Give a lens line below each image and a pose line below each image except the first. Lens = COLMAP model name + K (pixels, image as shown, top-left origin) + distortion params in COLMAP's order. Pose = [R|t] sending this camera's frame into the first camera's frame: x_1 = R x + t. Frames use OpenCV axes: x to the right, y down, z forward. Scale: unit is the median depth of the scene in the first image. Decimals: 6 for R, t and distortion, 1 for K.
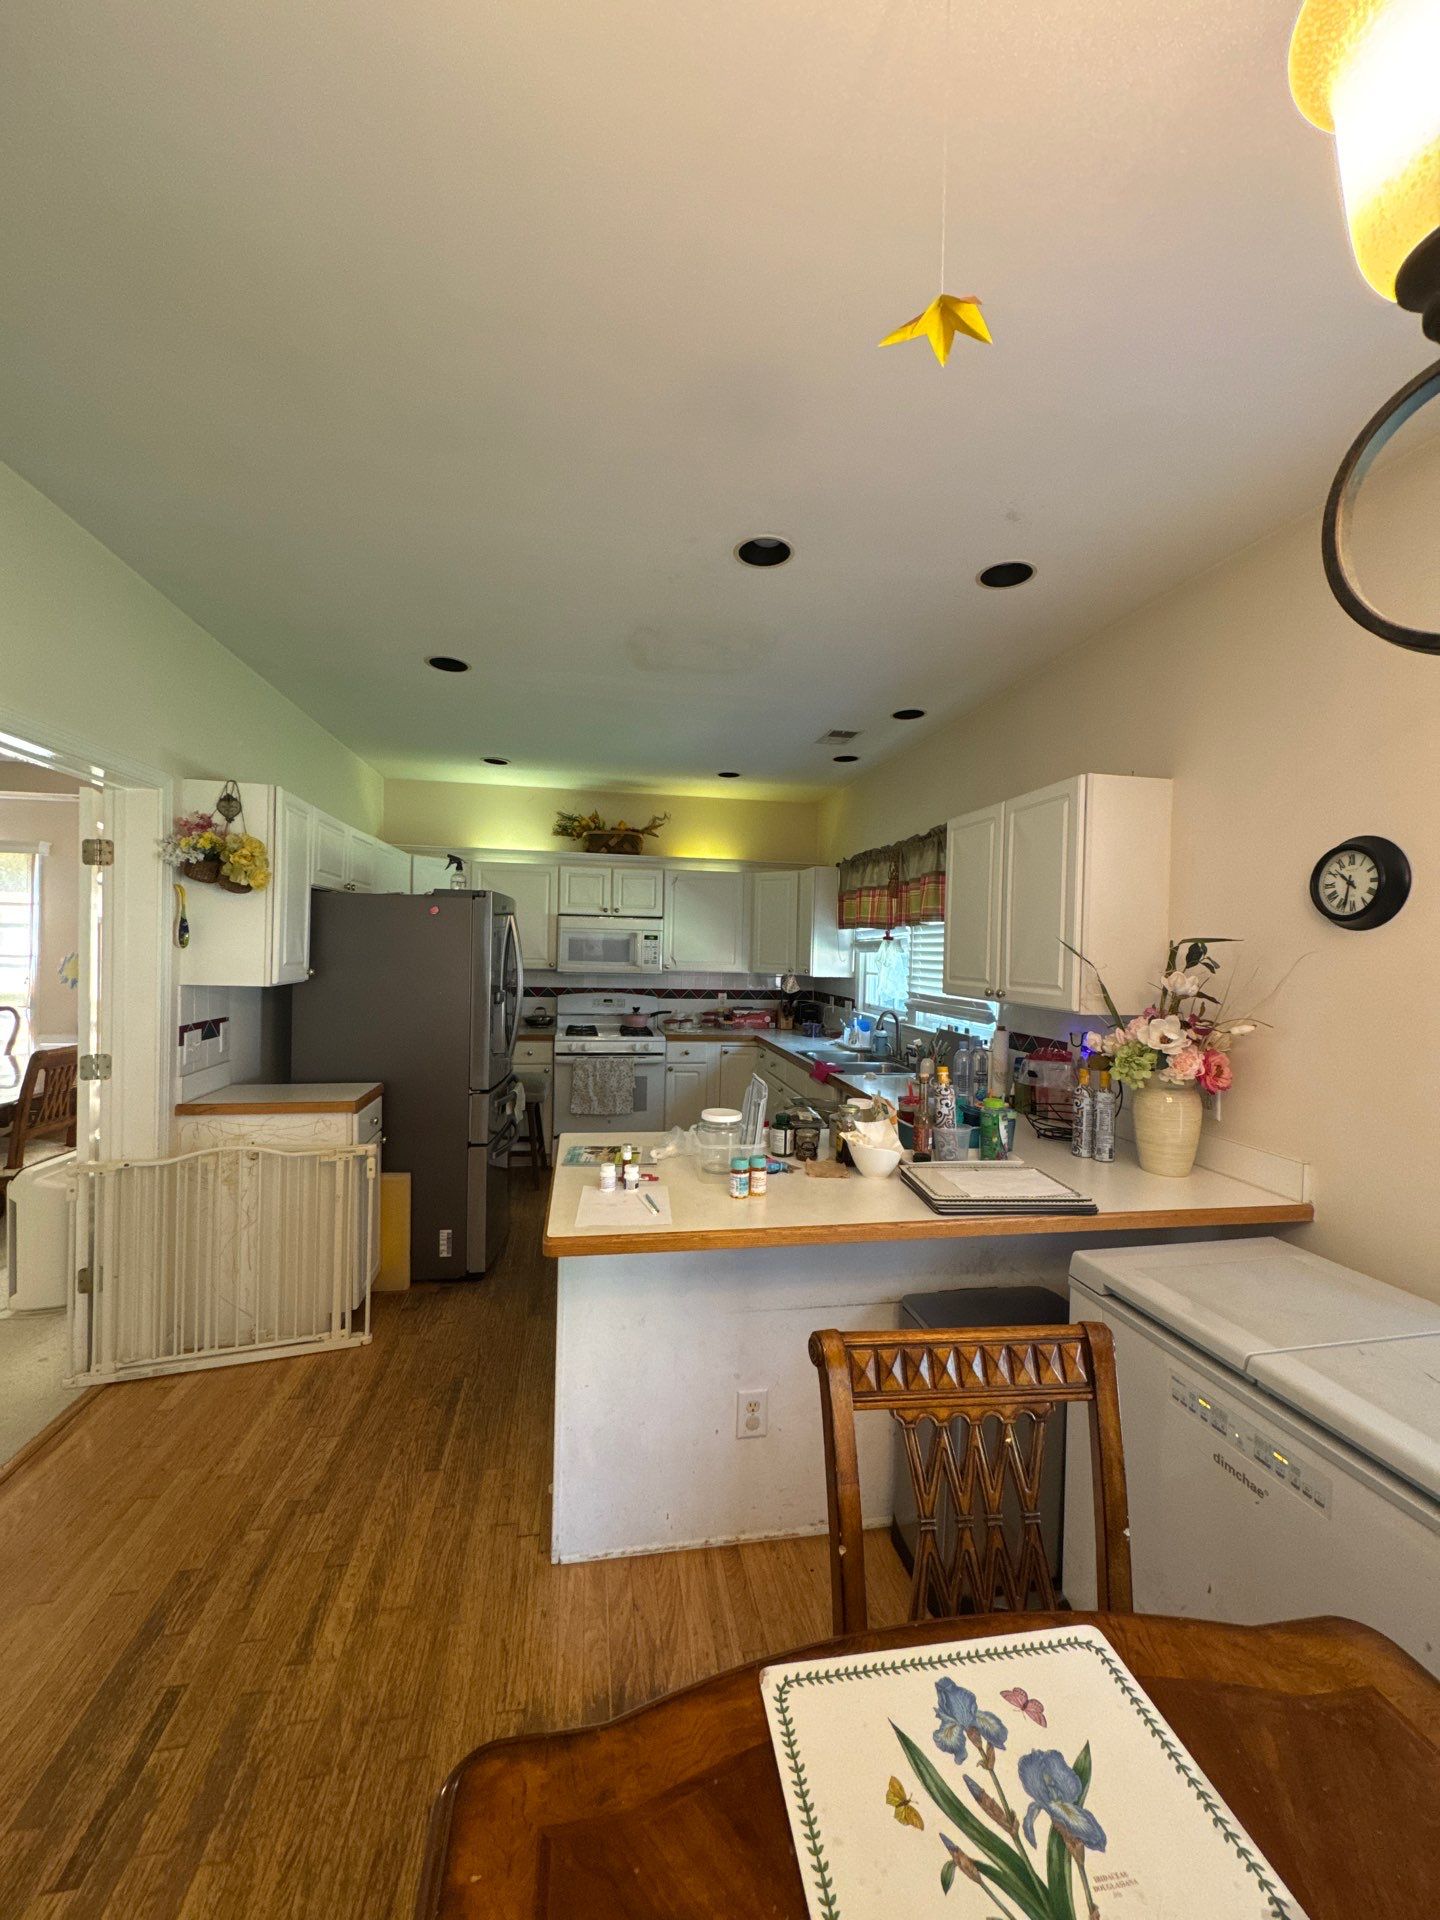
lens RADIAL K [[760.4, 0, 718.6], [0, 760.4, 956.9], [0, 0, 1]] dist [0.000545, -0.000182]
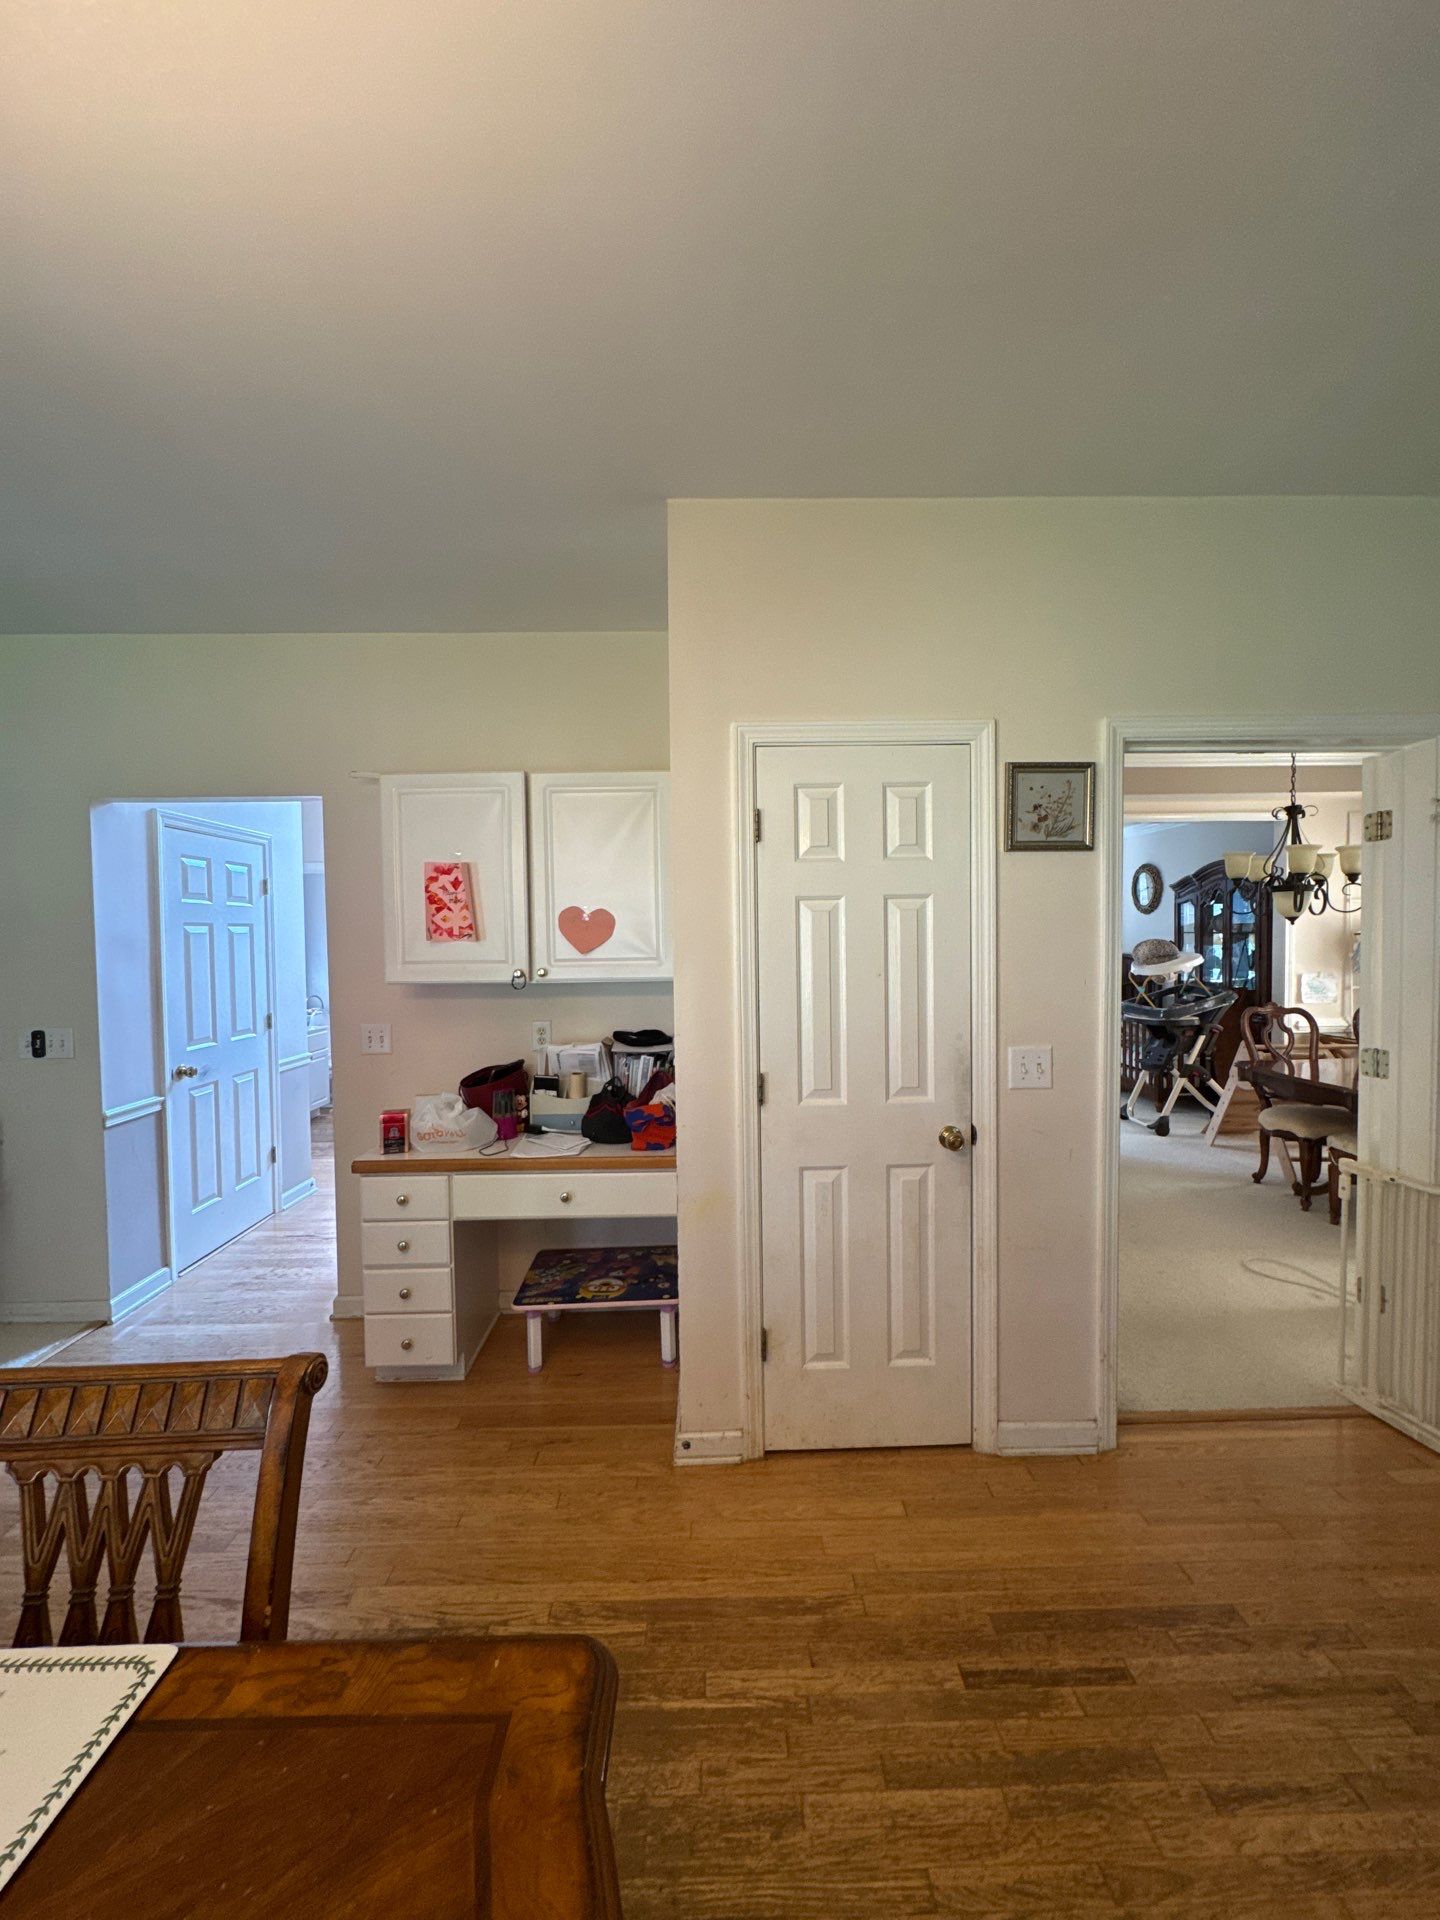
lens RADIAL K [[760.4, 0, 722.4], [0, 760.4, 960.0], [0, 0, 1]] dist [0.000545, -0.000182]
pose [[-0.152883, 0.011383, -0.988179, 0.330210], [-0.000357, 0.999933, 0.011574, 0.018819], [0.988244, 0.002122, -0.152869, 0.614621]]
